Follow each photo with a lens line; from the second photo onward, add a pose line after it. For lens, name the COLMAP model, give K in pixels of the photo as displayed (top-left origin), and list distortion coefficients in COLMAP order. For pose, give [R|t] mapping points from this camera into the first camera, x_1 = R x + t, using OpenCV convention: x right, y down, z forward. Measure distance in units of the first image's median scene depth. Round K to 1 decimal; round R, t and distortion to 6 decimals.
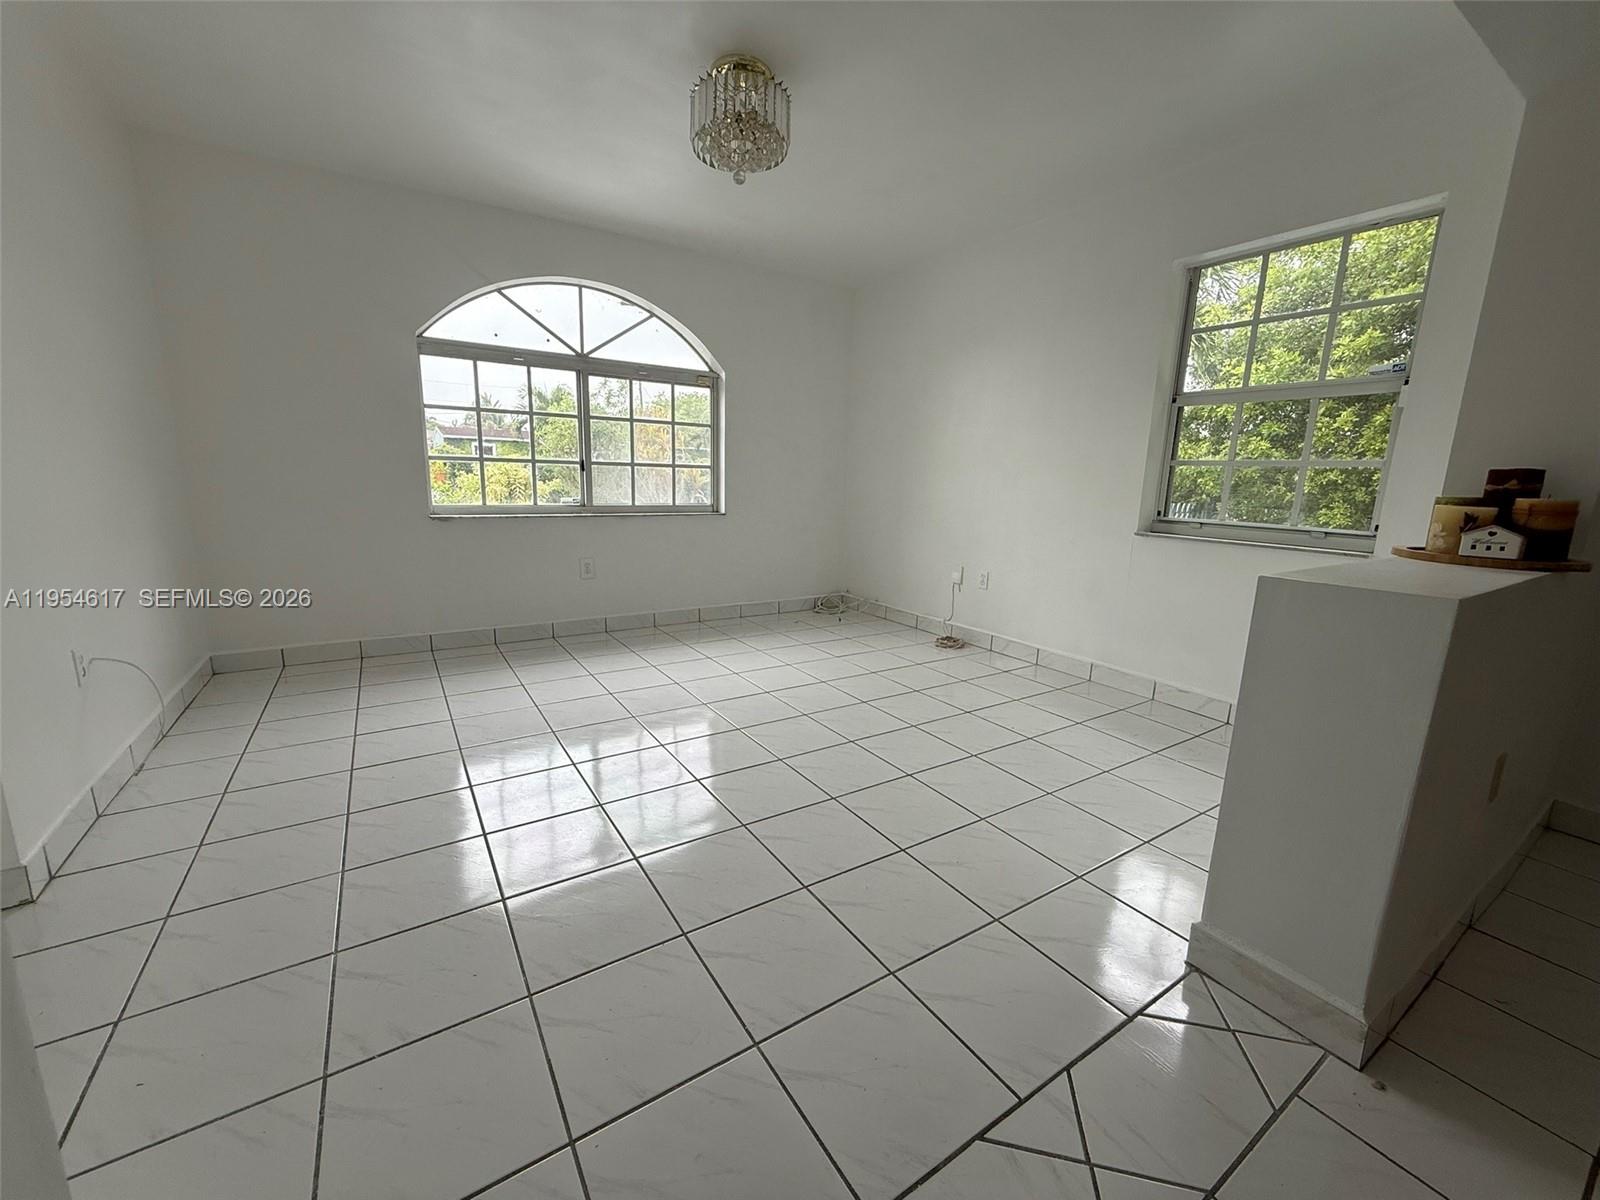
lens RADIAL K [[635.4, 0, 800.9], [0, 635.4, 602.8], [0, 0, 1]] dist [-0.000561, -0.000085]
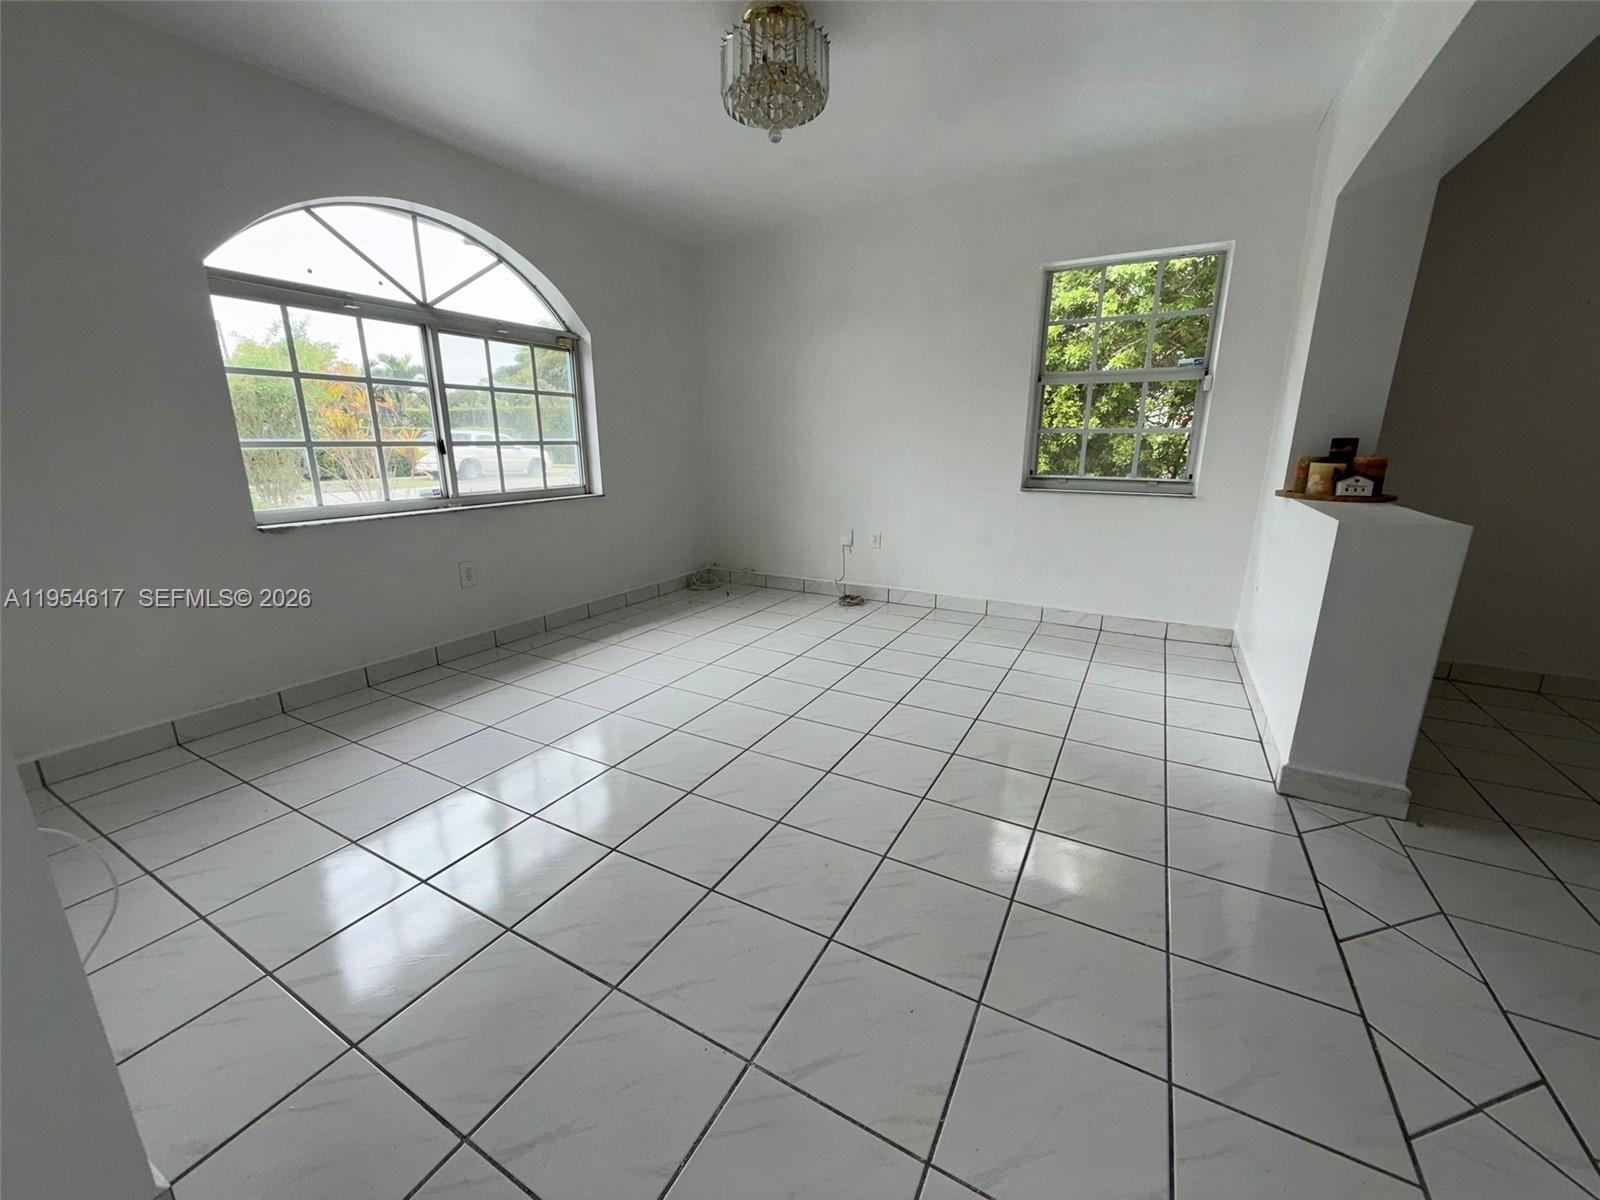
lens RADIAL K [[635.4, 0, 797.7], [0, 635.4, 600.9], [0, 0, 1]] dist [-0.000561, -0.000085]
pose [[0.882784, -0.143247, 0.447406, -0.354740], [0.116589, 0.989386, 0.086730, -0.044334], [-0.455081, -0.024401, 0.890116, 0.085441]]
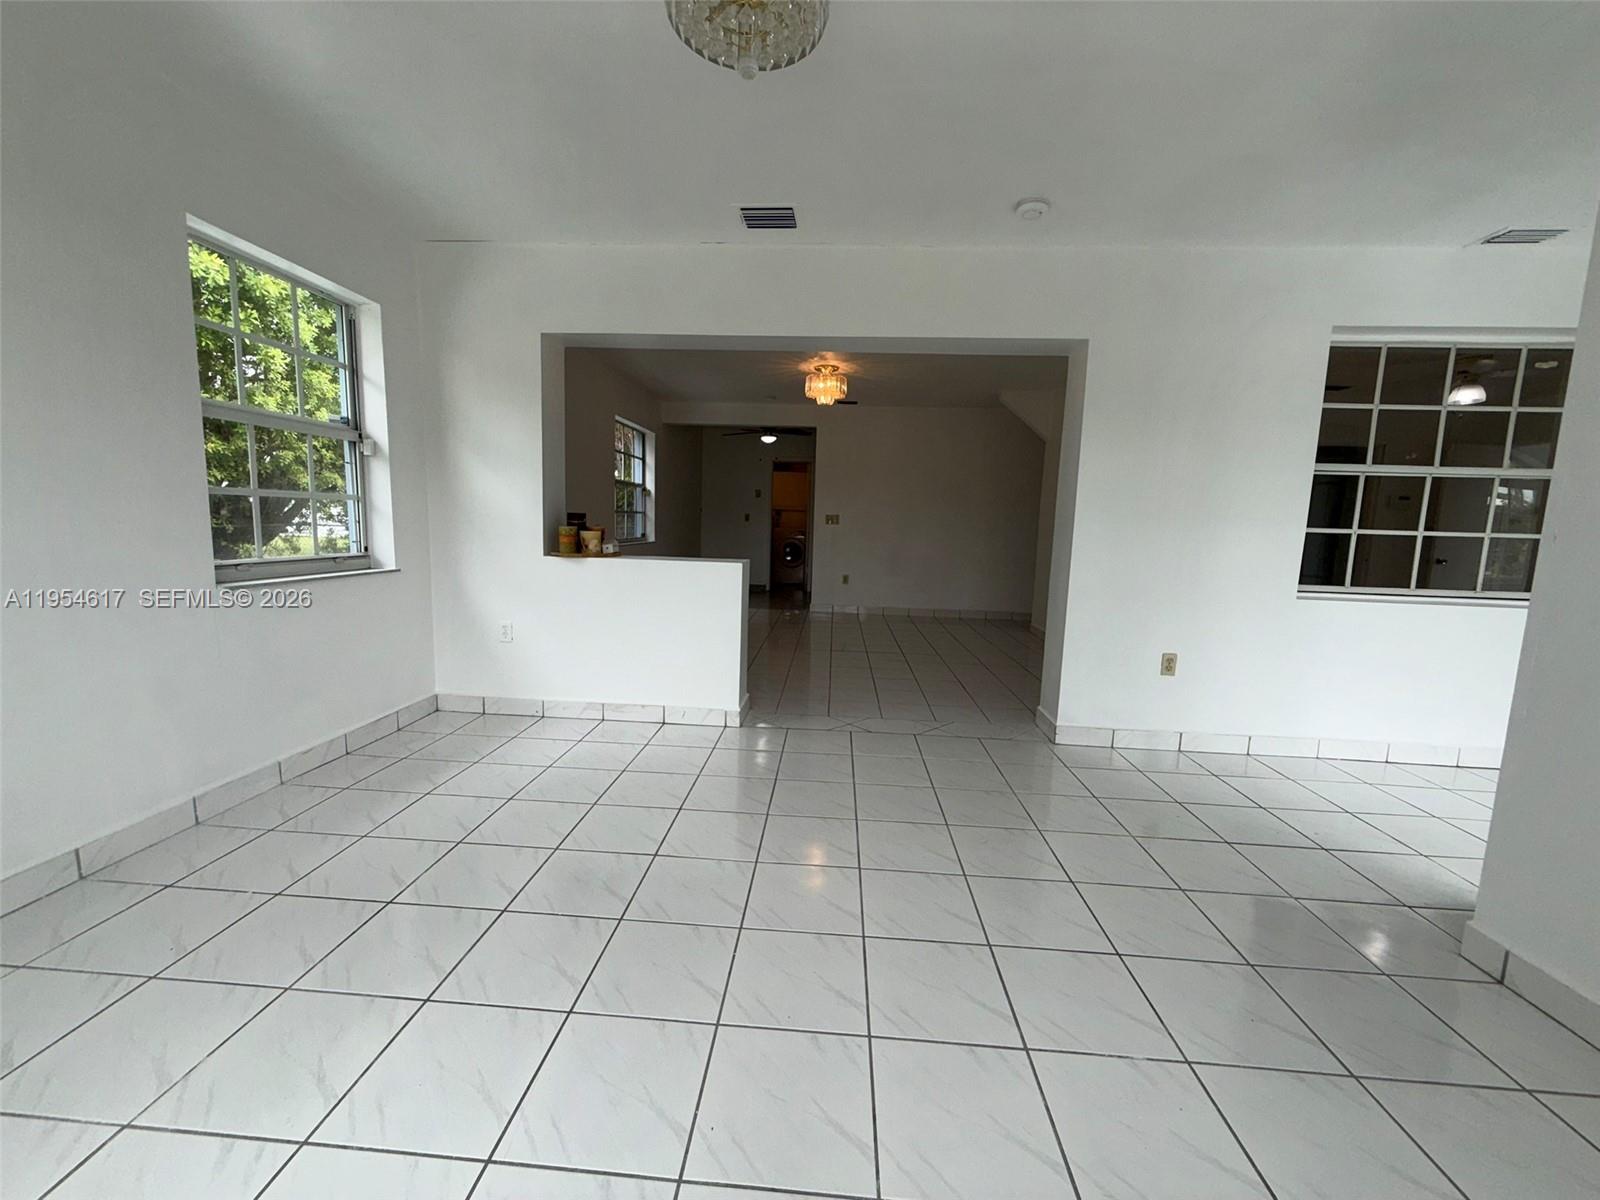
lens RADIAL K [[635.4, 0, 796.8], [0, 635.4, 602.7], [0, 0, 1]] dist [-0.000561, -0.000085]
pose [[-0.803819, -0.120909, 0.582457, -0.335100], [0.069029, 0.953554, 0.293207, -0.212051], [-0.590855, 0.275892, -0.758138, 0.965602]]
